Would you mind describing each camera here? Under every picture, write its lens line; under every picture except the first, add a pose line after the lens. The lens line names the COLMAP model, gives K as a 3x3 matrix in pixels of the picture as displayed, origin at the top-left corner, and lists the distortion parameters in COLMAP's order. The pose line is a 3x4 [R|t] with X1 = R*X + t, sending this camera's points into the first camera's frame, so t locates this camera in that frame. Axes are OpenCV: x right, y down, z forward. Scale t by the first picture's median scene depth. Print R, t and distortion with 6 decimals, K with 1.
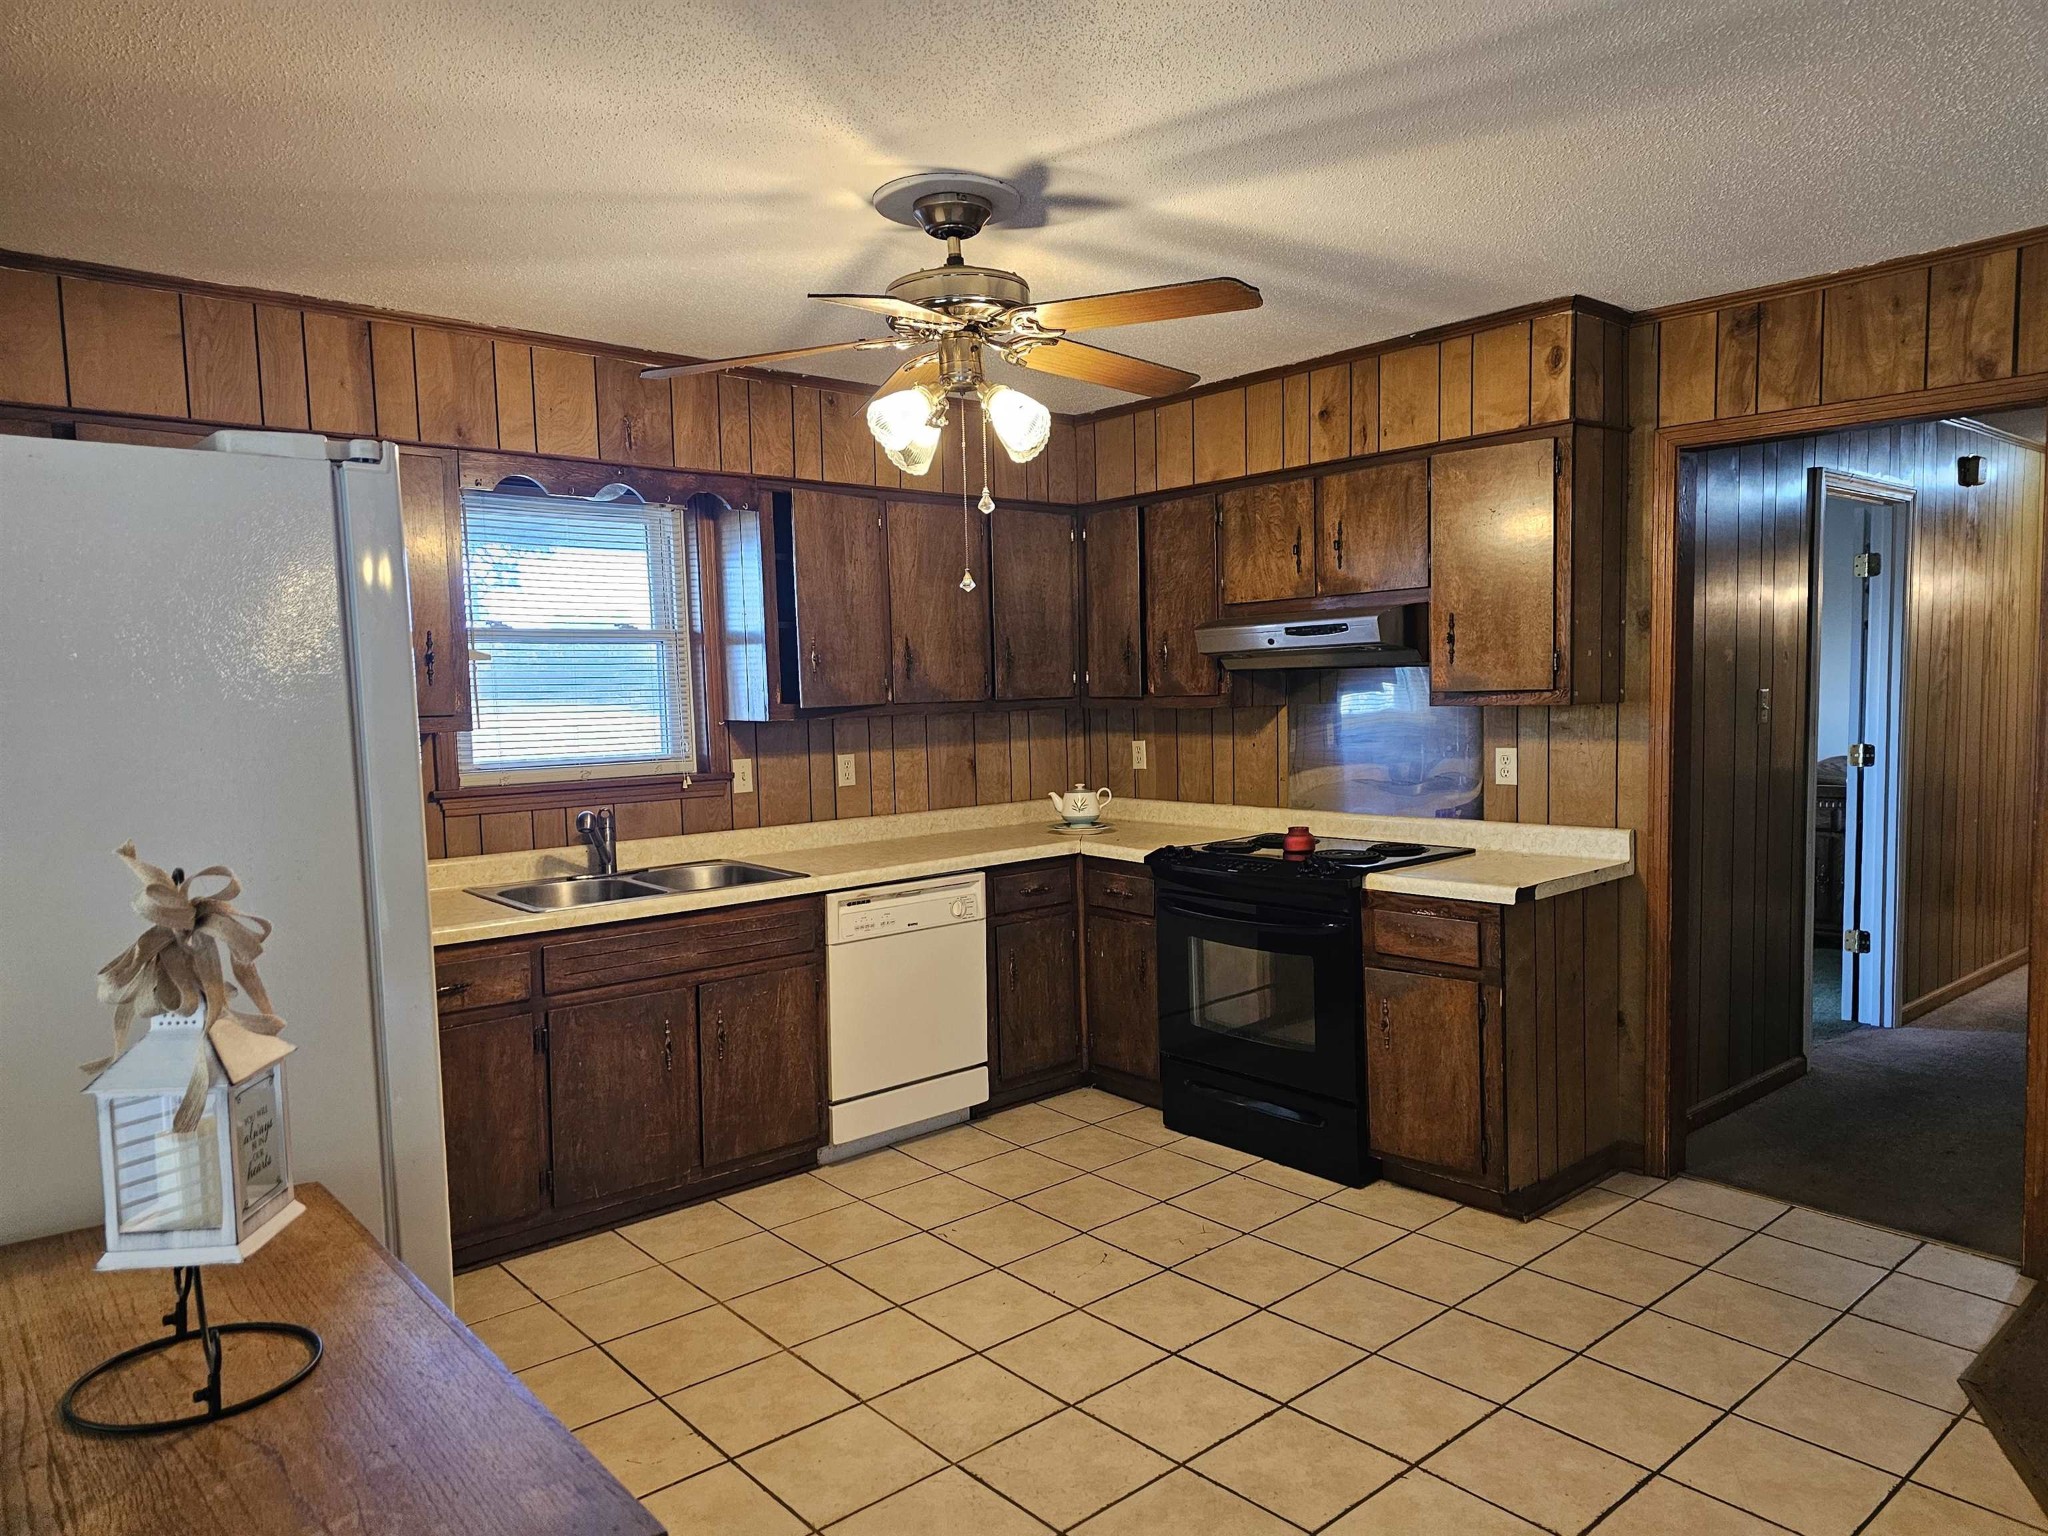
lens RADIAL K [[1364.9, 0, 1027.4], [0, 1364.9, 780.6], [0, 0, 1]] dist [0.053315, -0.001725]
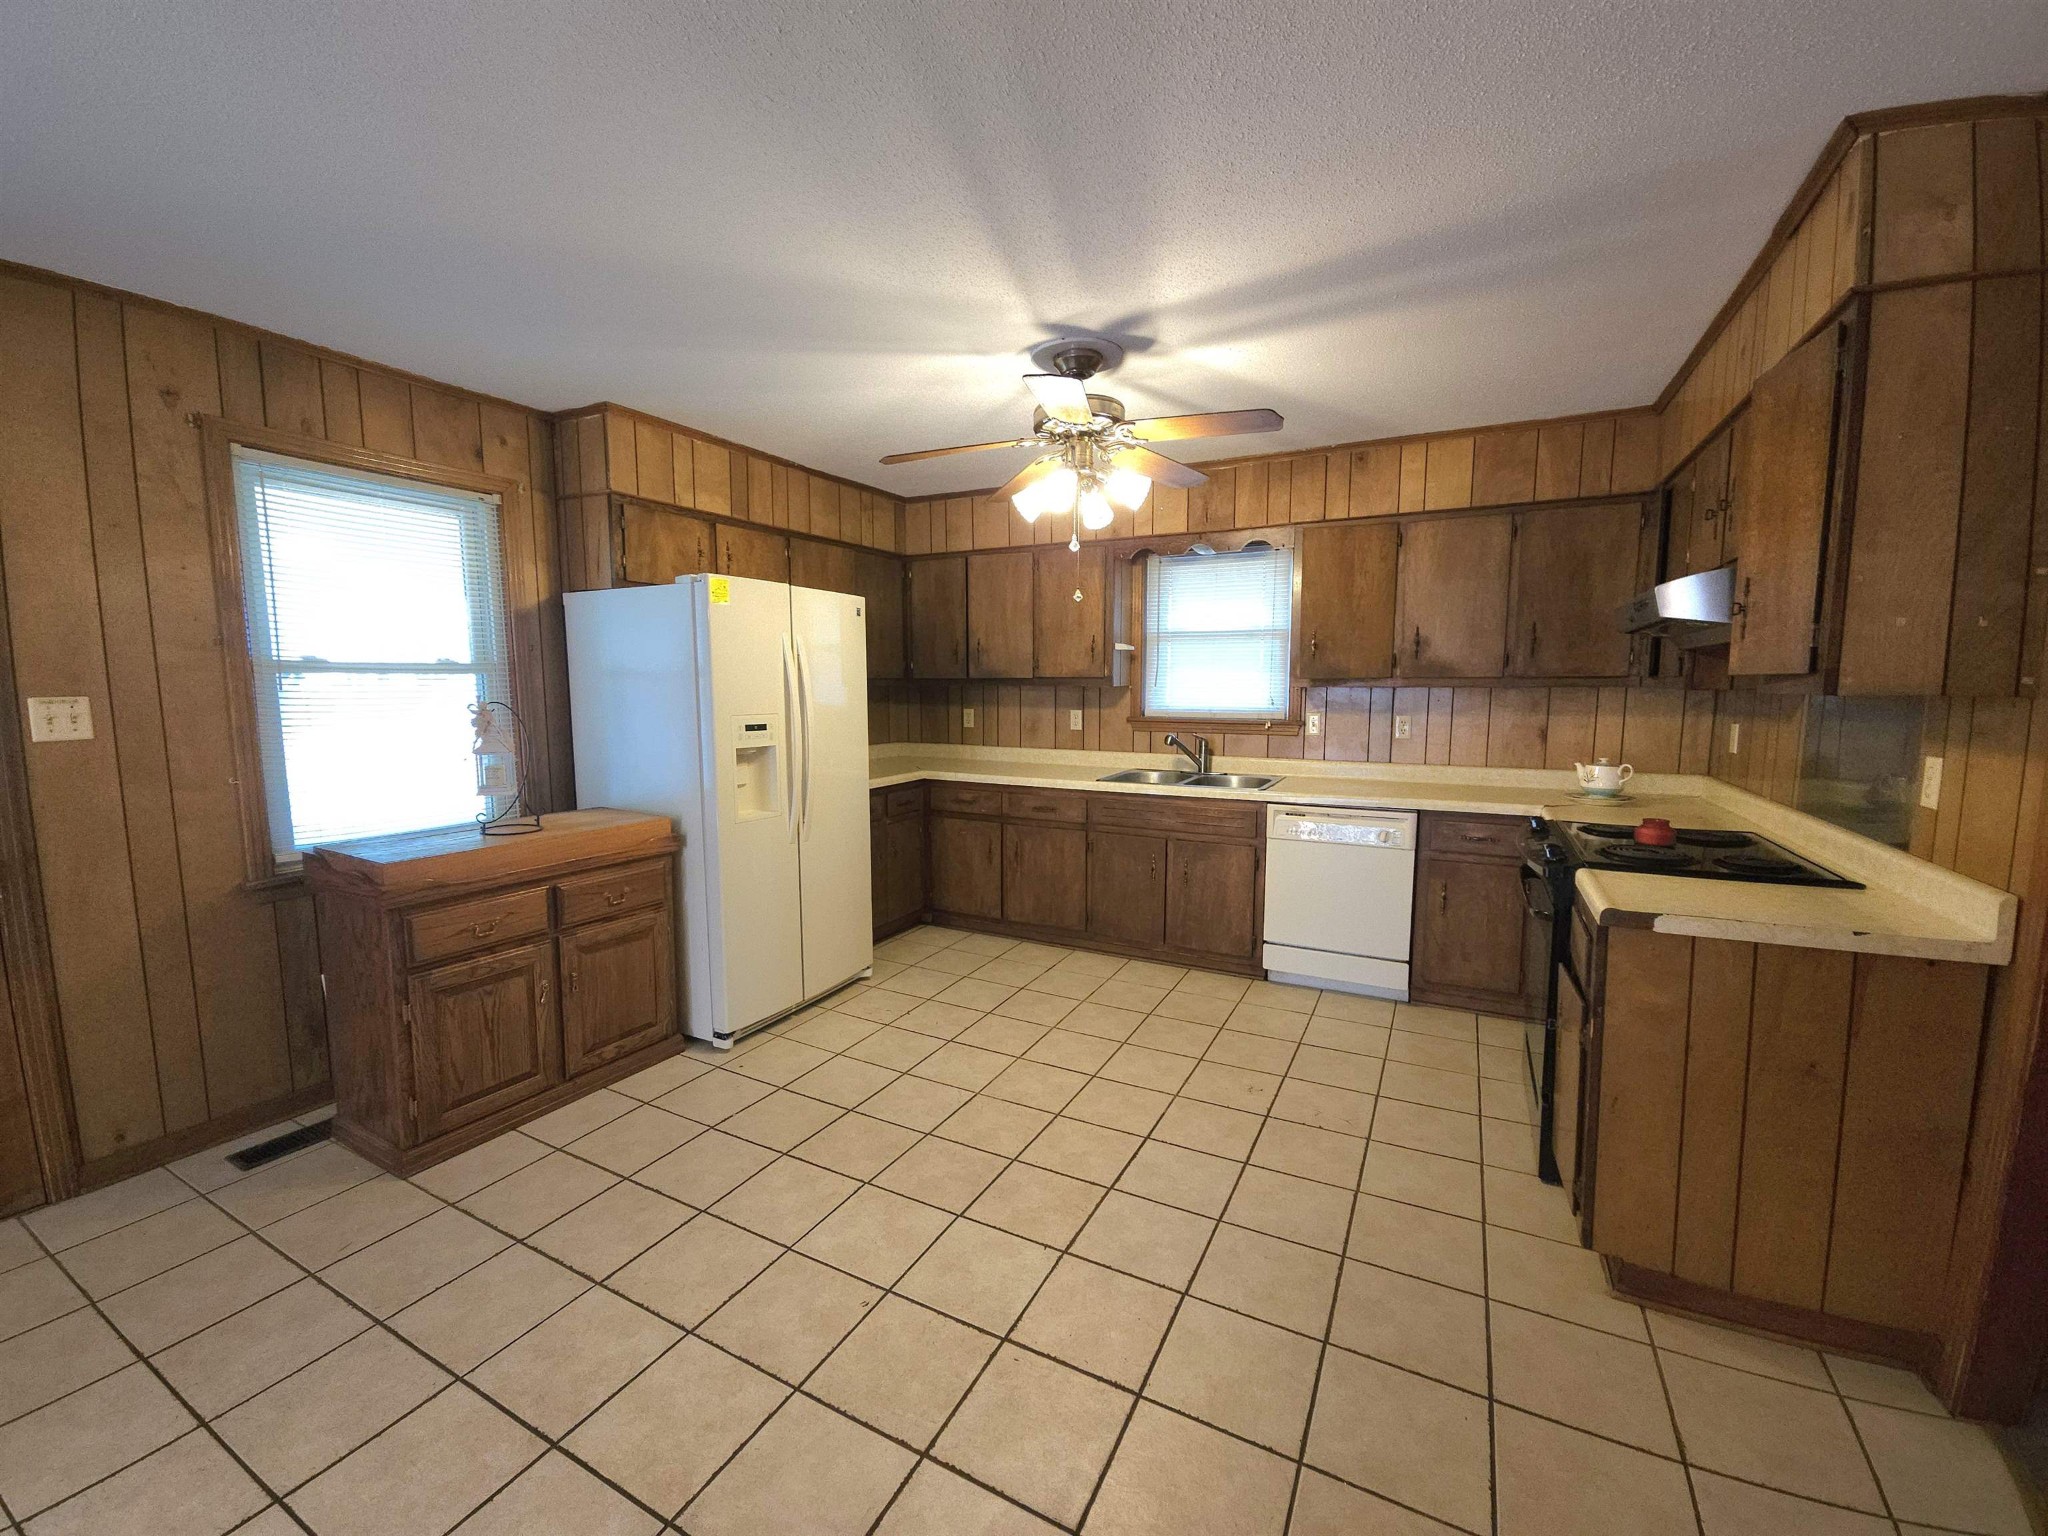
lens RADIAL K [[831.9, 0, 1015.4], [0, 831.9, 773.1], [0, 0, 1]] dist [-0.003327, -0.000422]
pose [[0.355737, 0.126030, -0.926049, 0.593838], [-0.072727, 0.991594, 0.107012, -0.027588], [0.931752, 0.029281, 0.361913, 0.411069]]
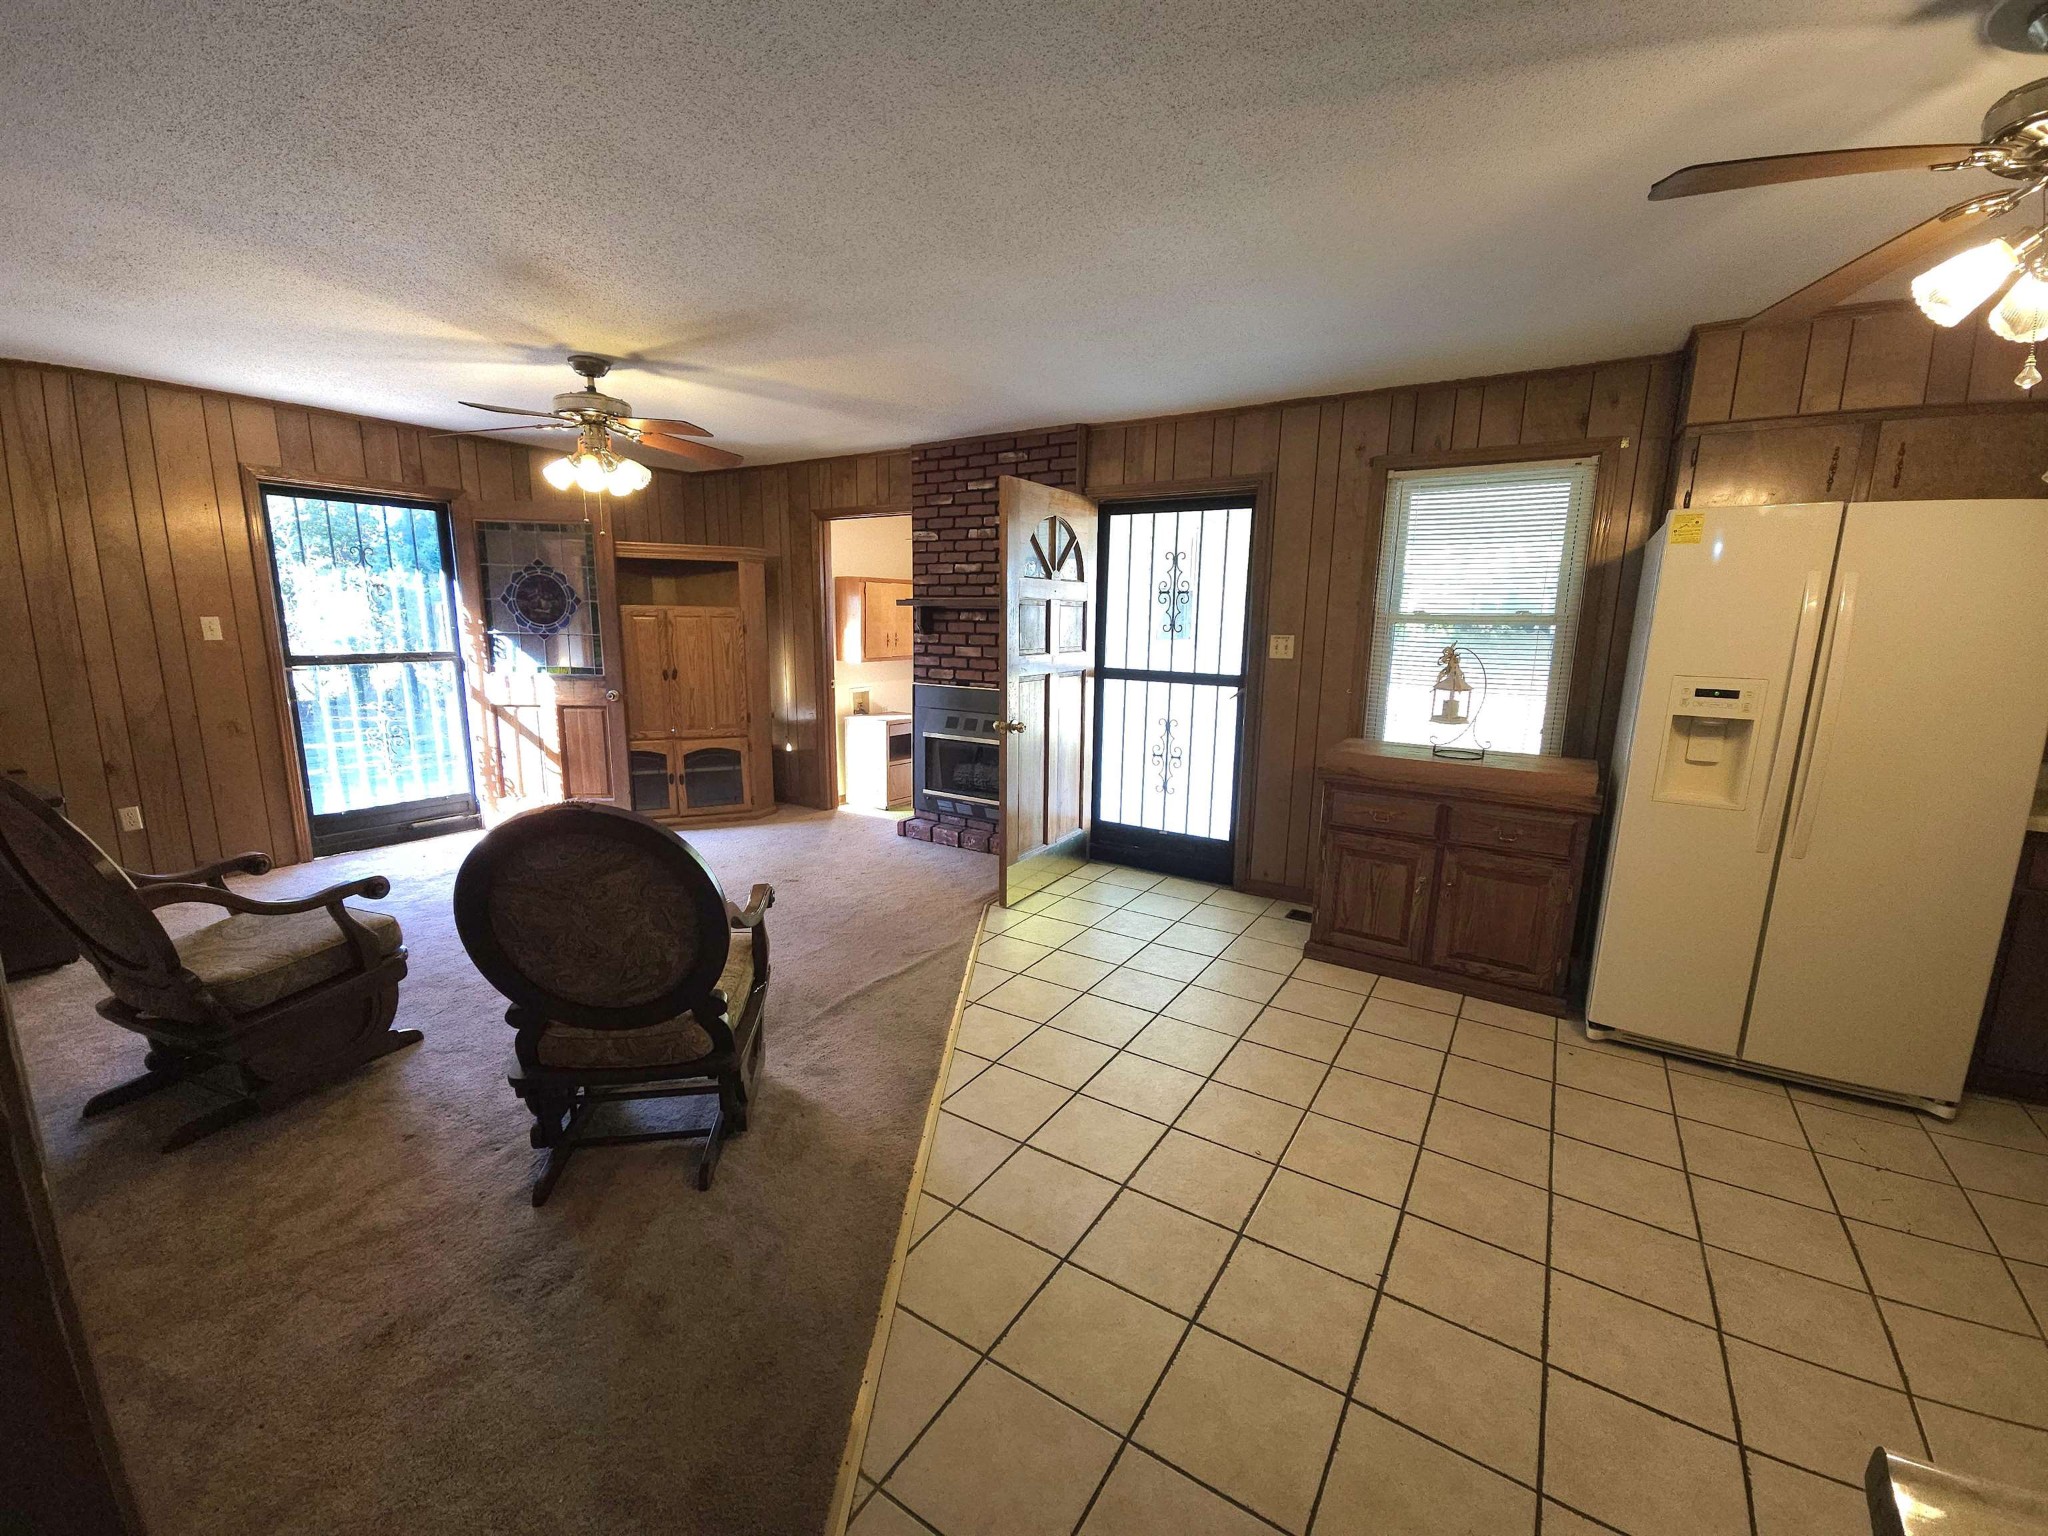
lens RADIAL K [[831.9, 0, 1010.9], [0, 831.9, 766.2], [0, 0, 1]] dist [-0.003327, -0.000422]
pose [[-0.962255, 0.057587, -0.265987, 0.465316], [-0.010128, 0.969102, 0.246451, -0.065404], [0.271961, 0.239843, -0.931940, 0.918475]]
